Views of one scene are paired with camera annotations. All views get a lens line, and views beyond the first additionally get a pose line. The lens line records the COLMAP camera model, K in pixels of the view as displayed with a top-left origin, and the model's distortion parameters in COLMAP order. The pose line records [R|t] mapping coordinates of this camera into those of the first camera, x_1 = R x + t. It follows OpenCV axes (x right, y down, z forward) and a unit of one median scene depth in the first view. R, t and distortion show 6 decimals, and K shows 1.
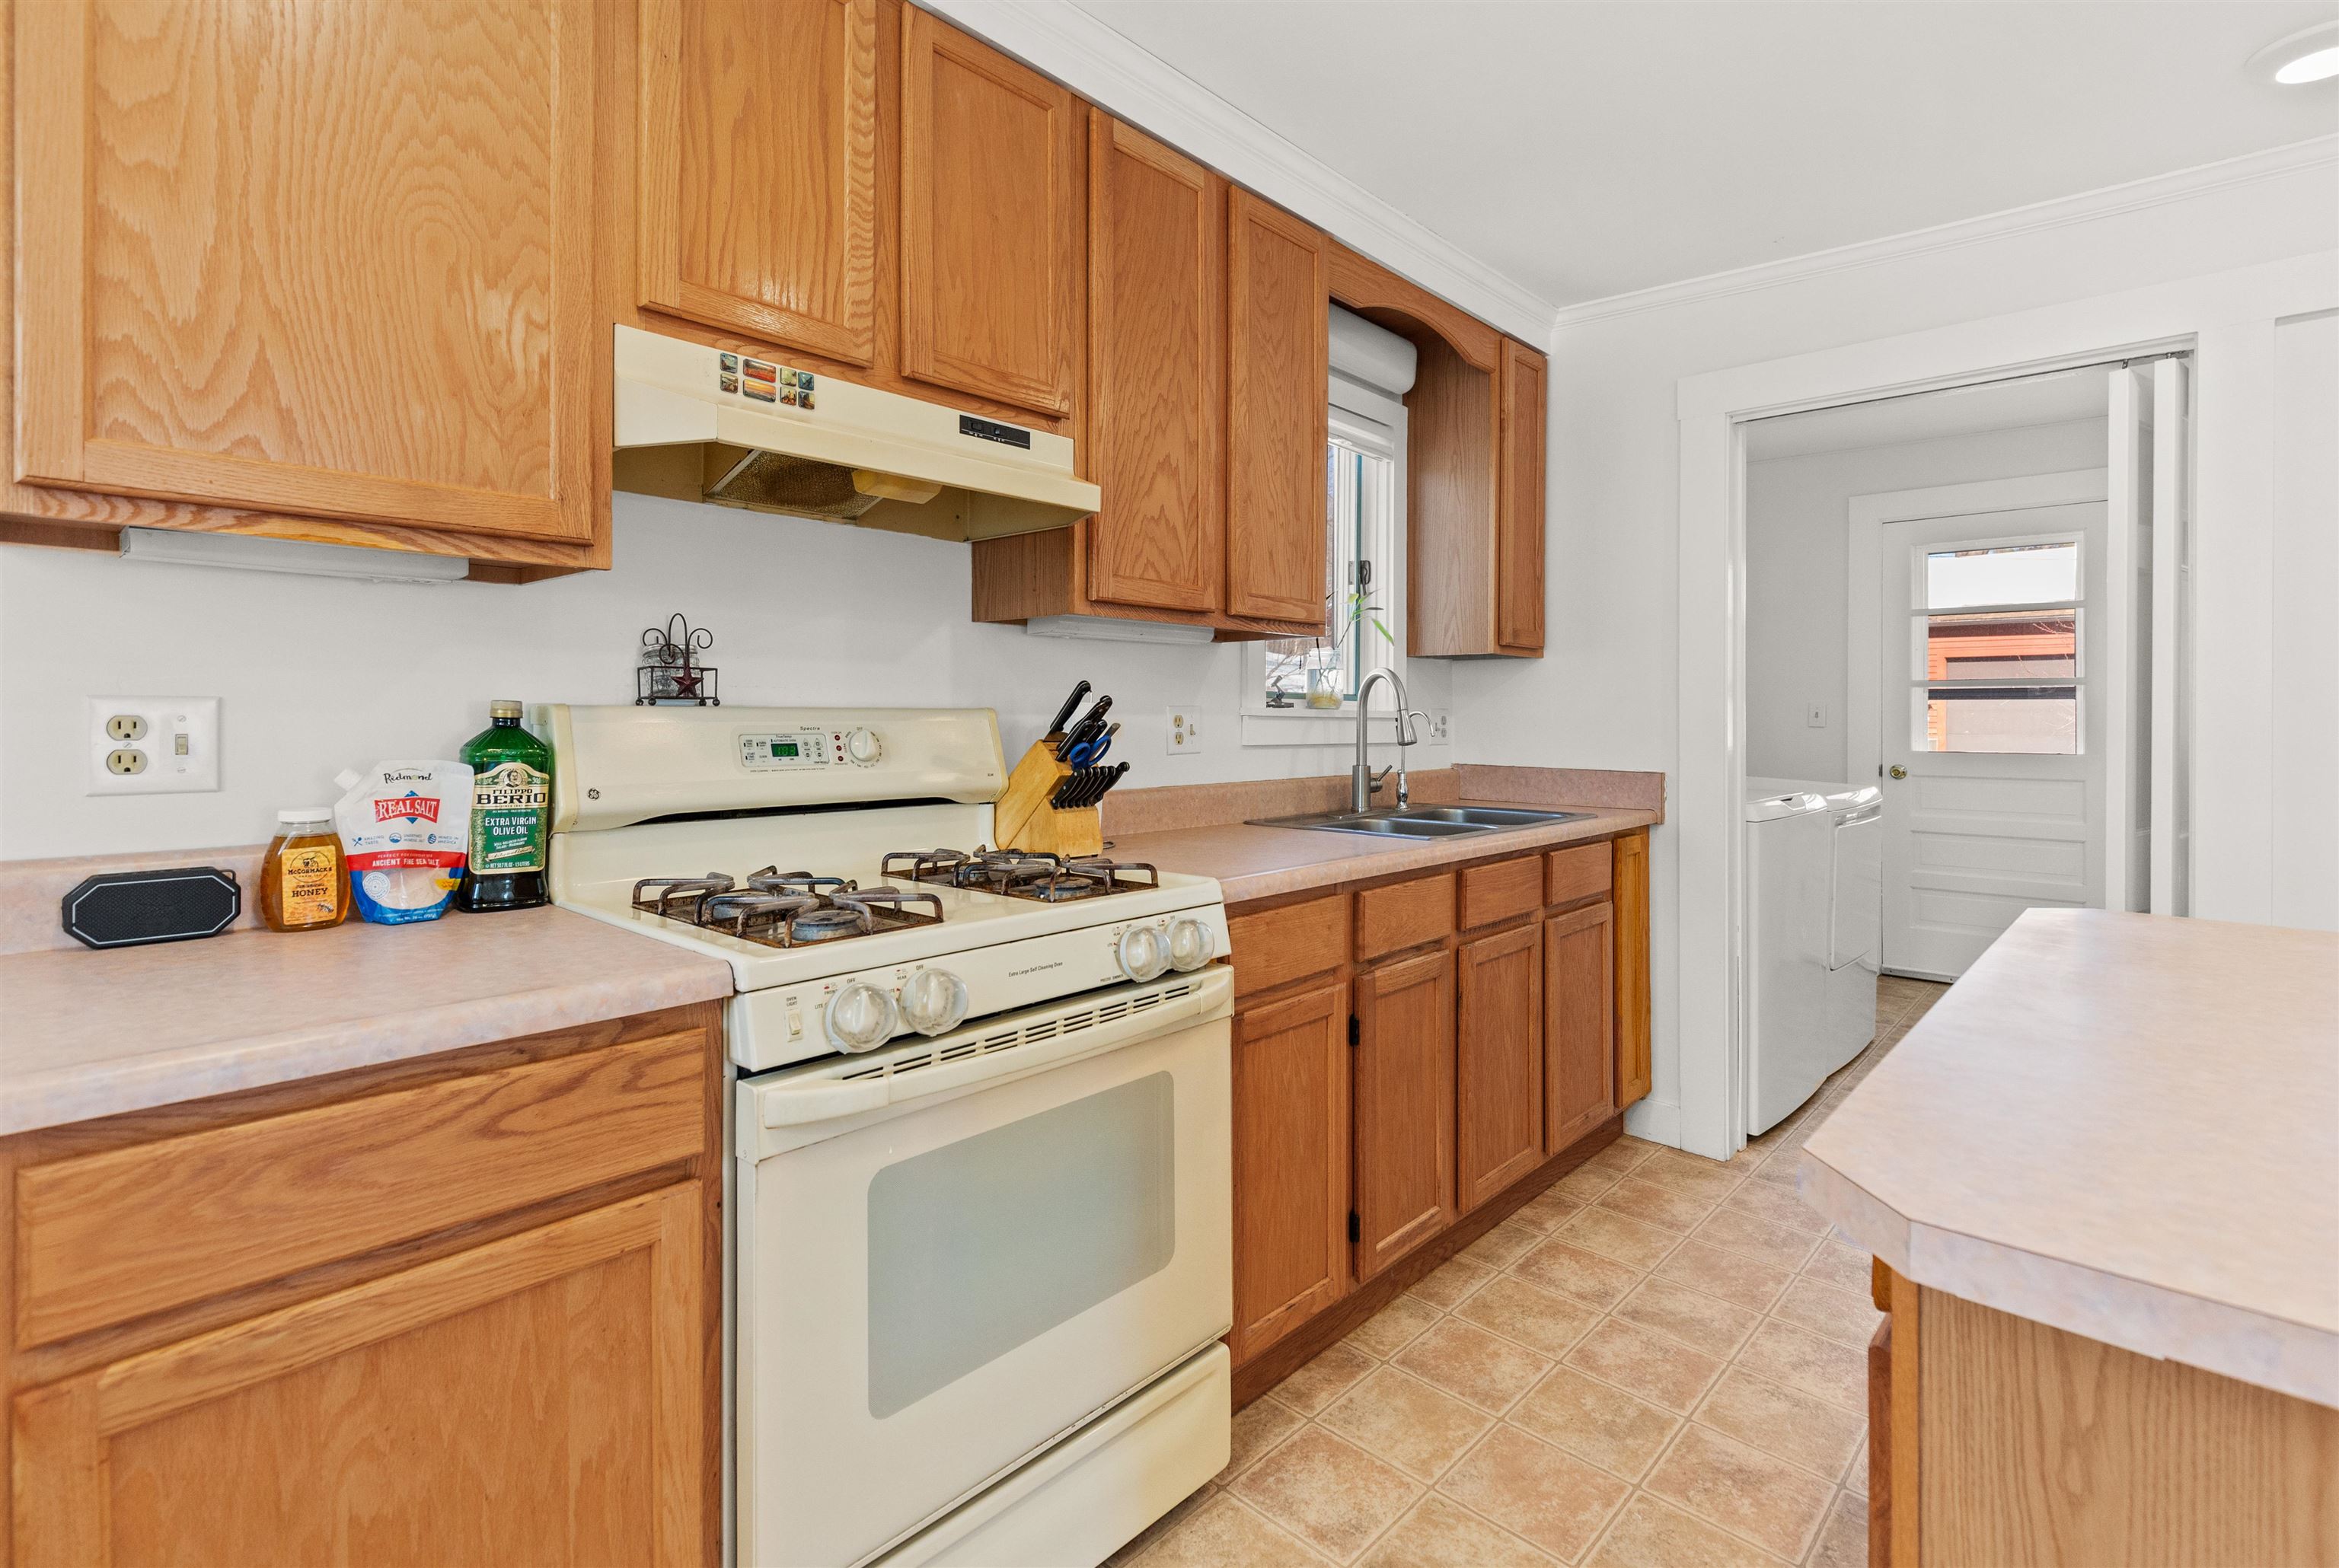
lens RADIAL K [[1102.6, 0, 1172.5], [0, 1102.6, 718.9], [0, 0, 1]] dist [0.006272, -0.001061]
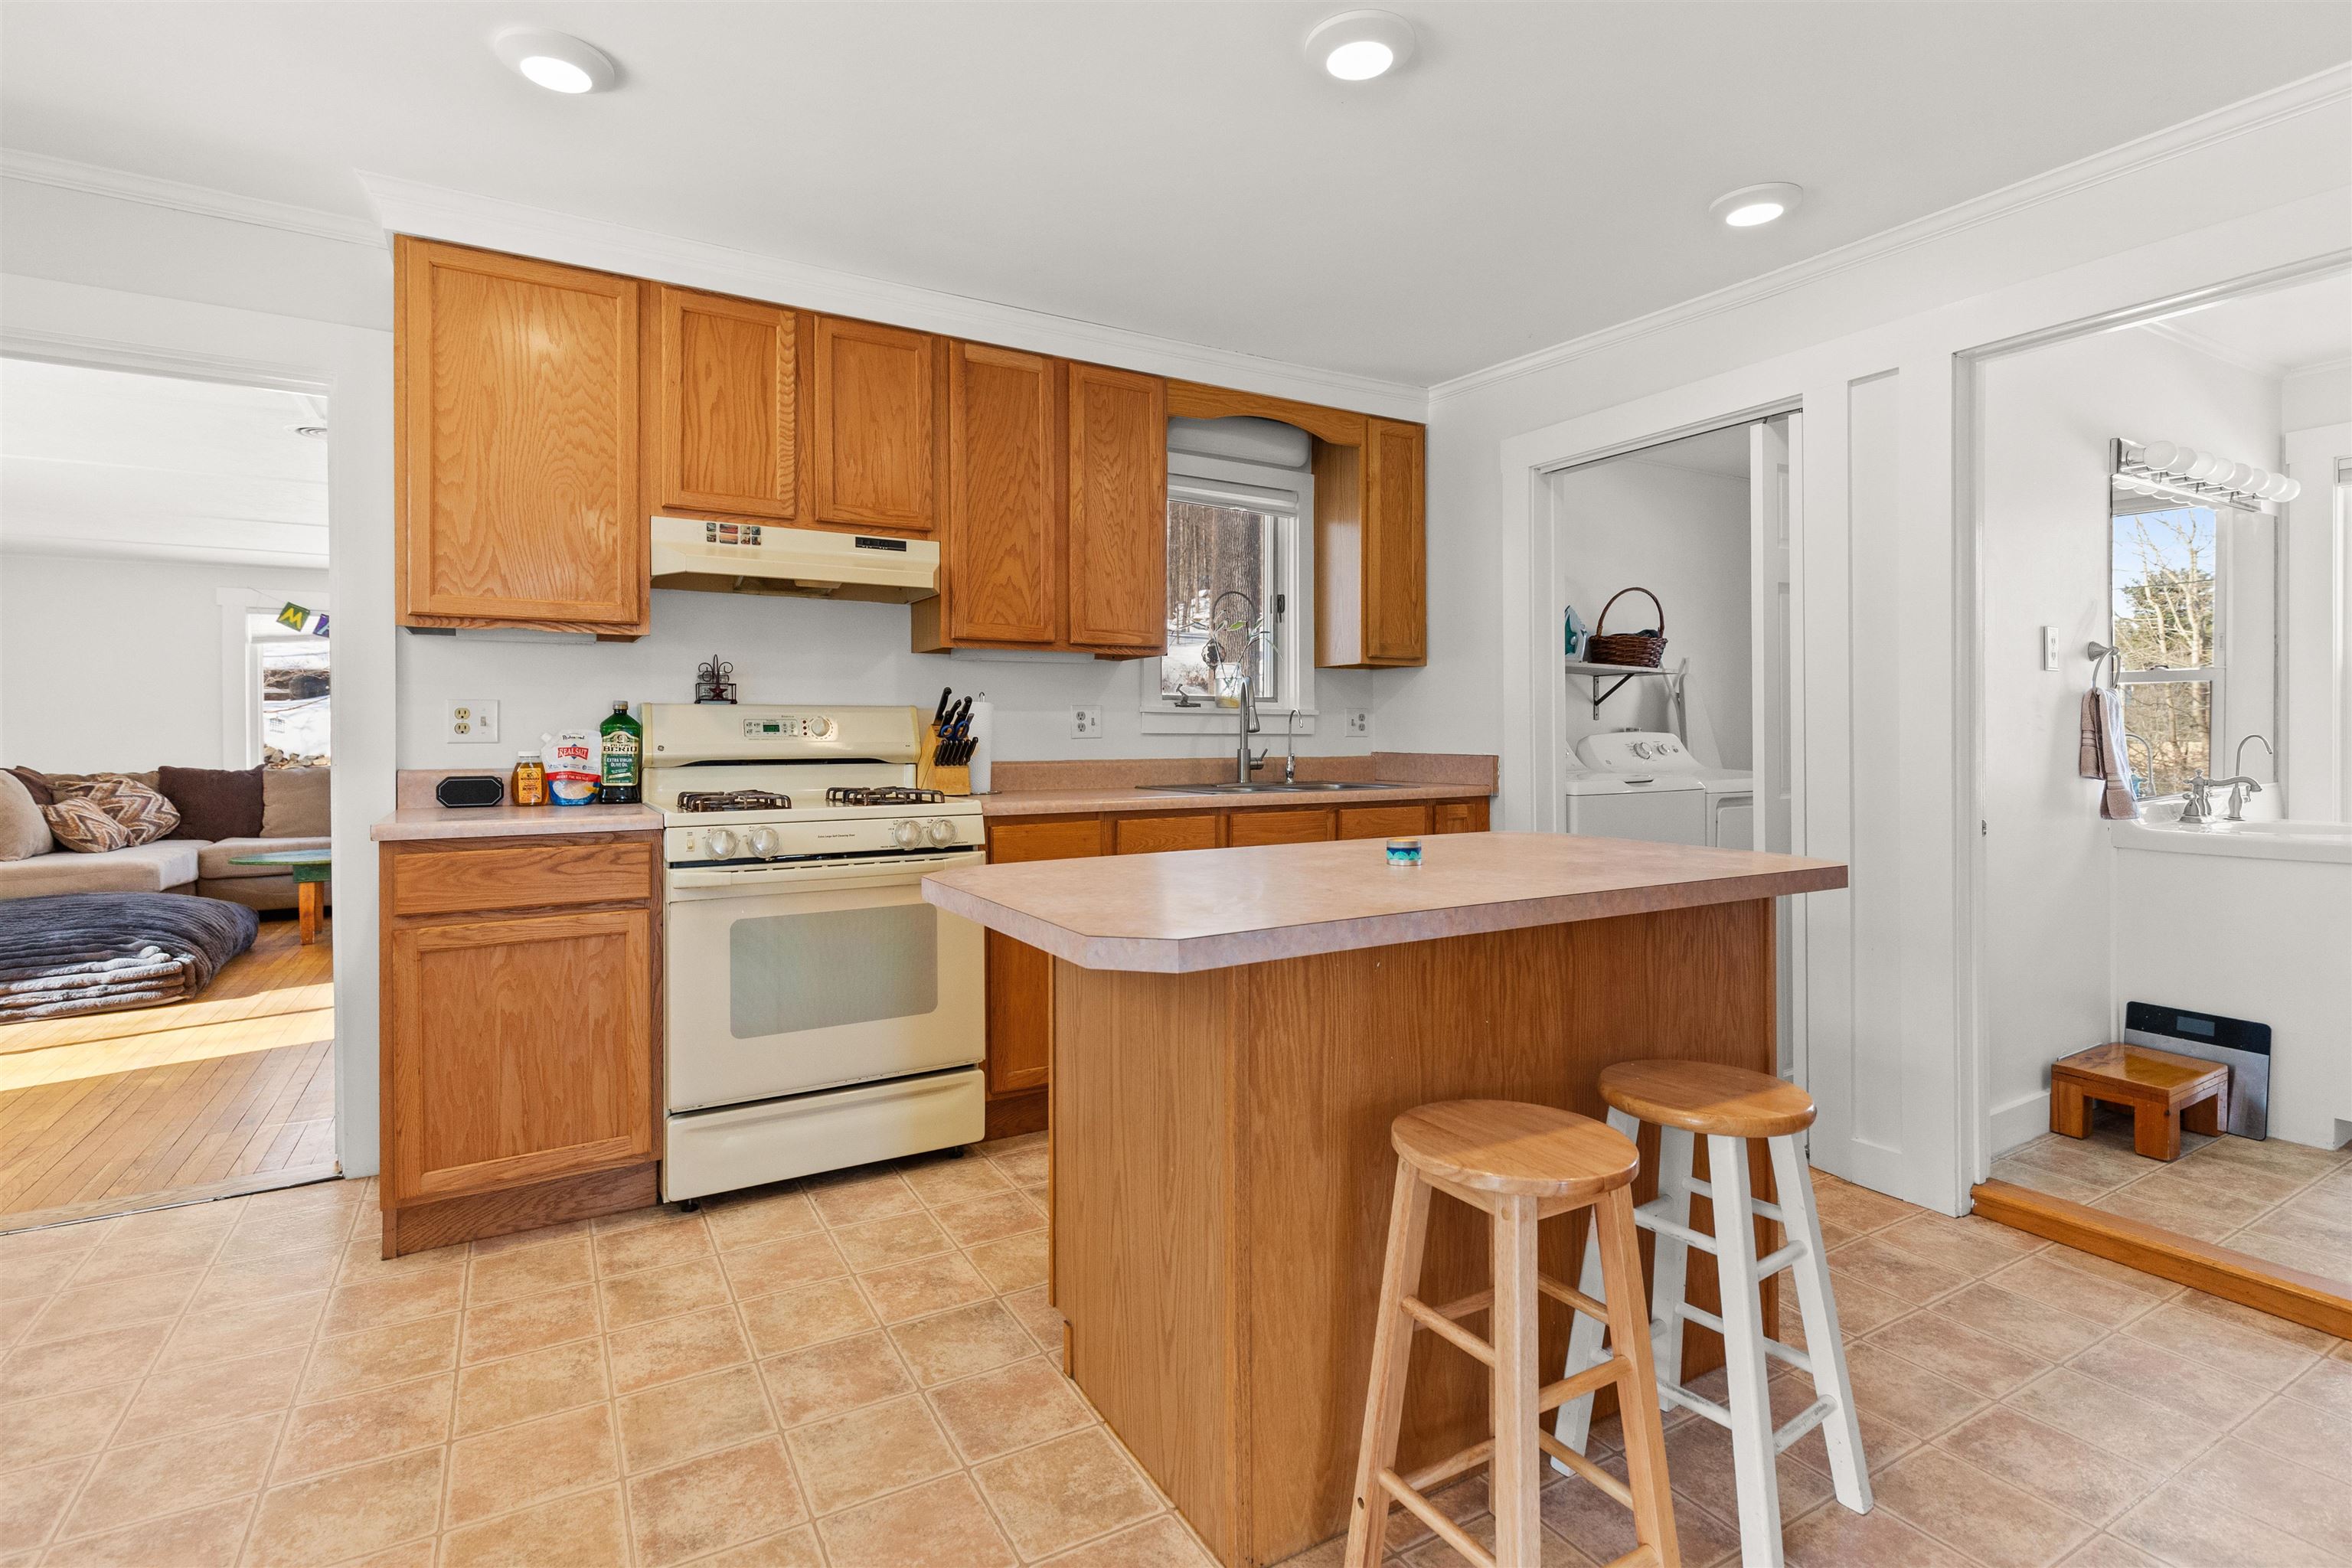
lens RADIAL K [[1108.9, 0, 1170.0], [0, 1108.9, 734.9], [0, 0, 1]] dist [0.006272, -0.001061]
pose [[0.957422, -0.006587, -0.288616, 0.729172], [0.005792, 0.999977, -0.003607, 0.045236], [0.288633, 0.001782, 0.957438, -0.503546]]
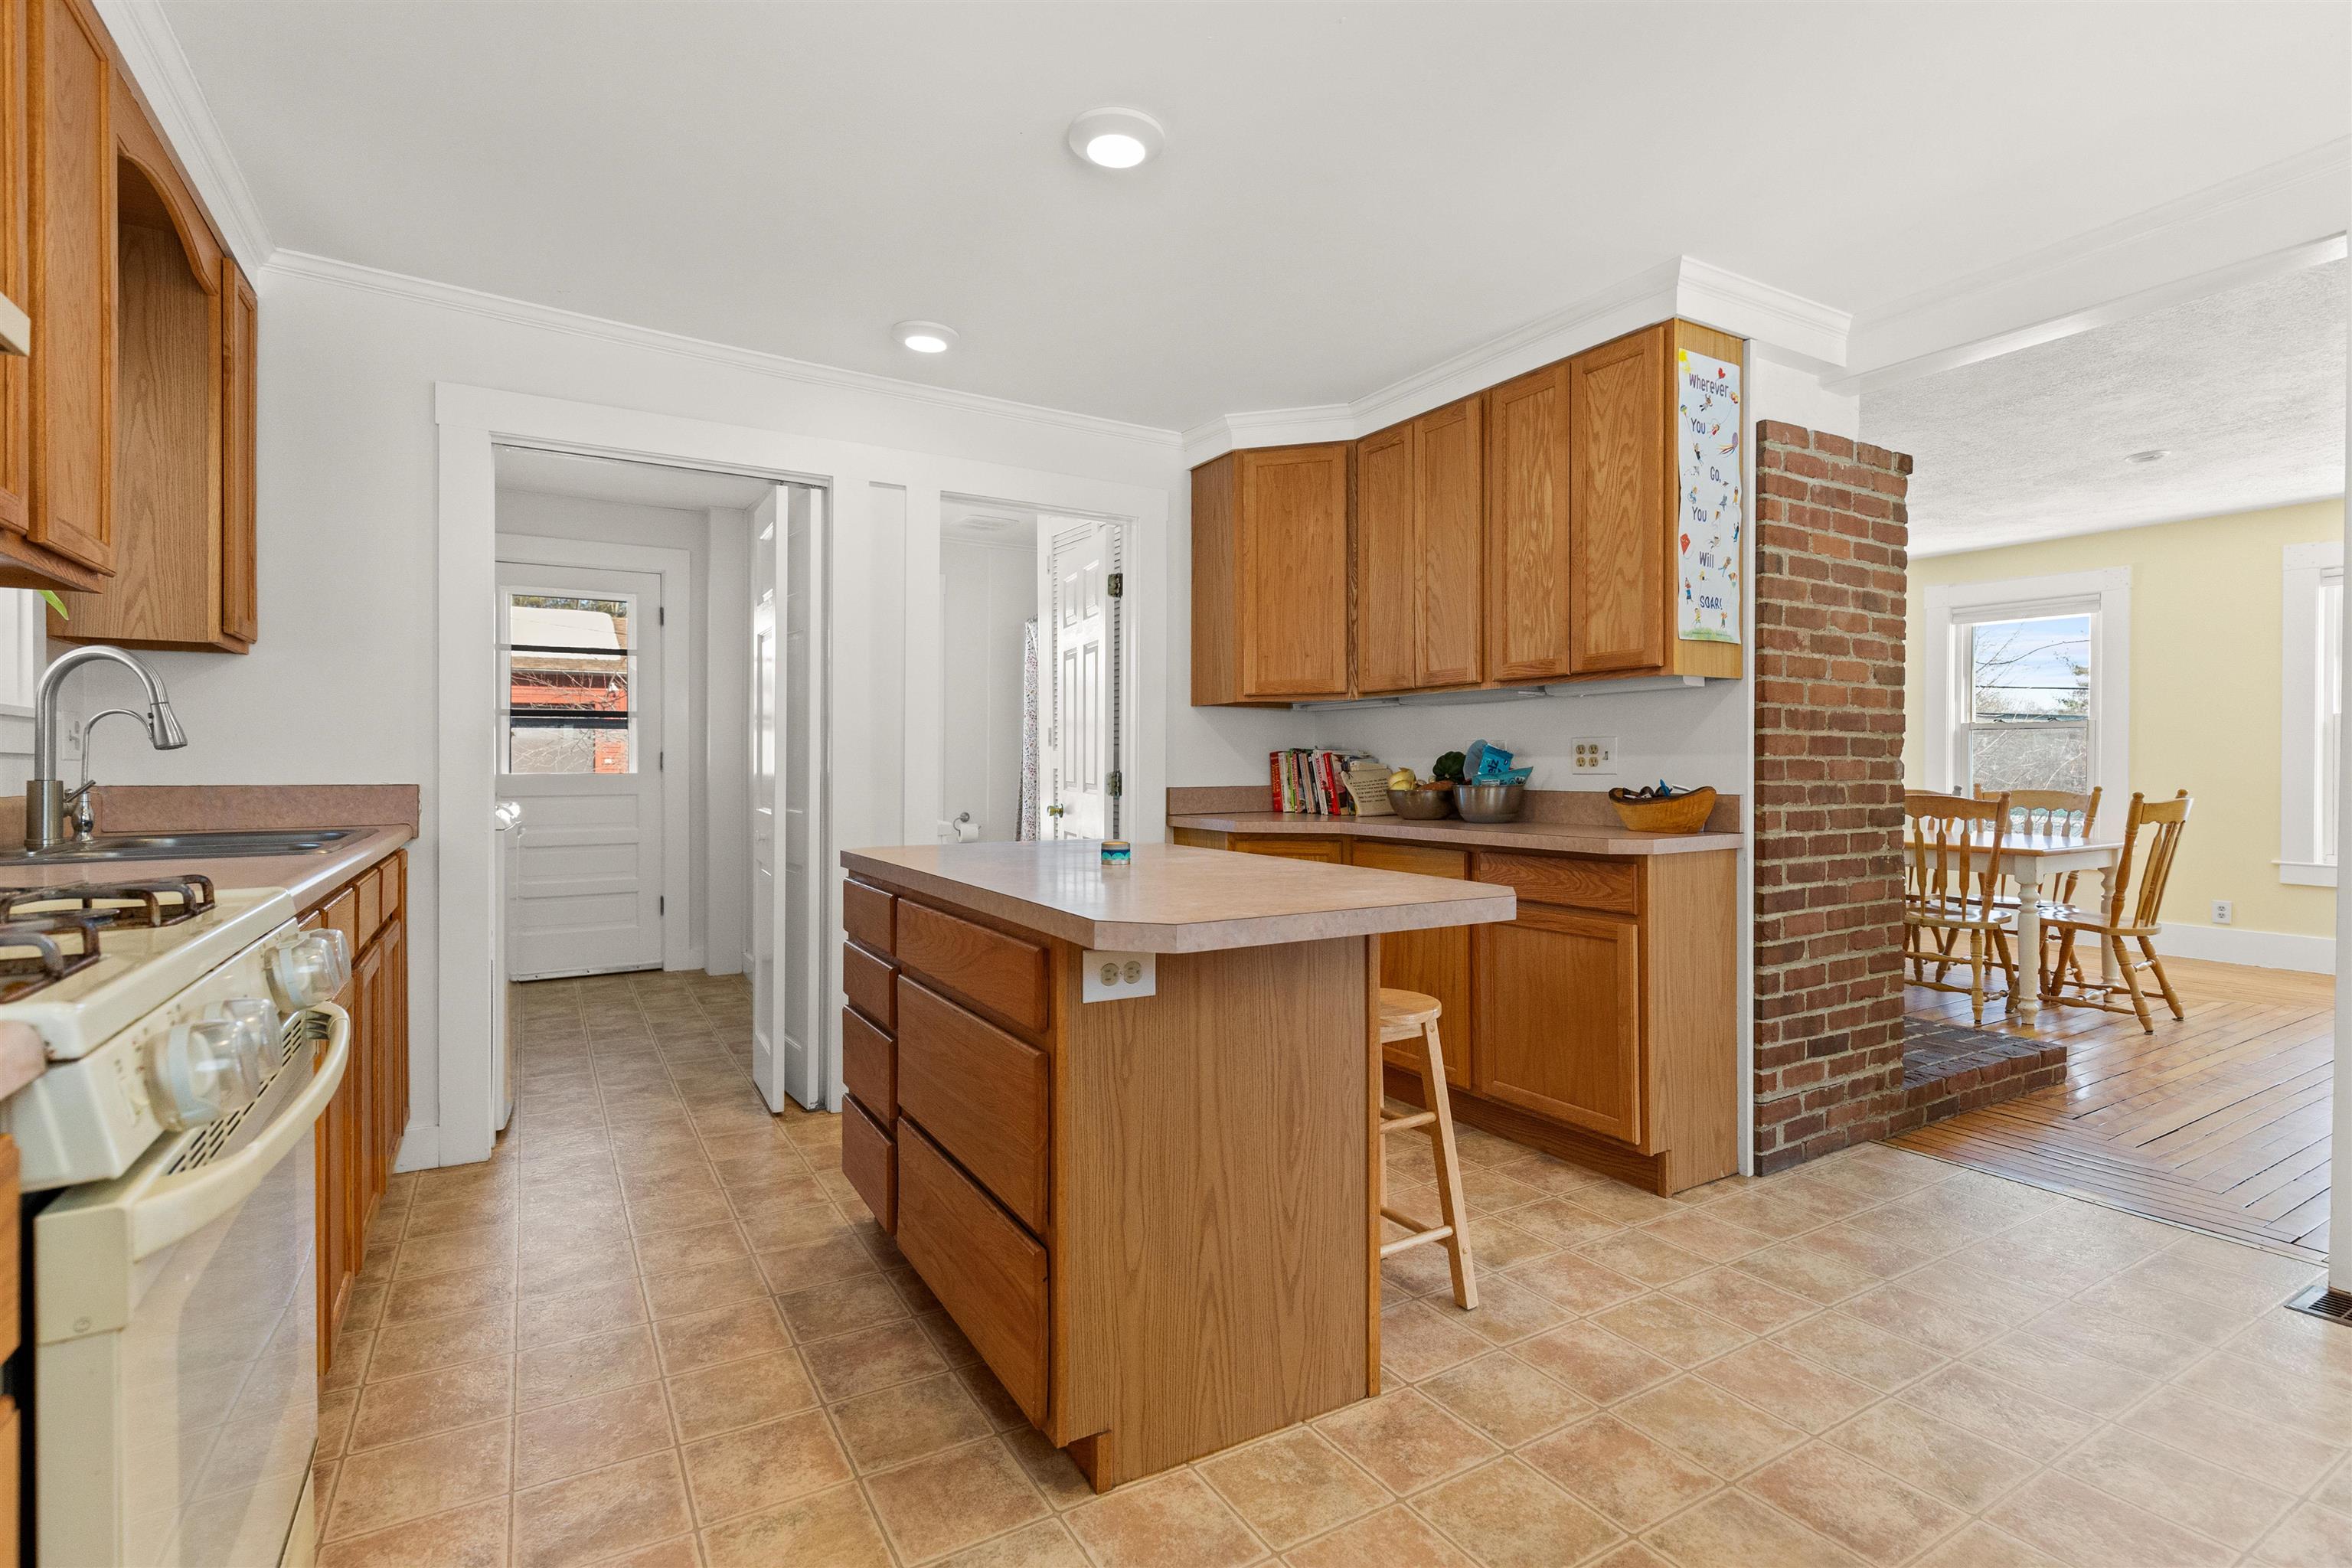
lens RADIAL K [[1108.9, 0, 1186.6], [0, 1108.9, 763.7], [0, 0, 1]] dist [0.006272, -0.001061]
pose [[0.273294, -0.005213, 0.961917, -0.489814], [0.005778, 0.999976, 0.003778, 0.049791], [-0.961913, 0.004526, 0.273317, 0.145072]]
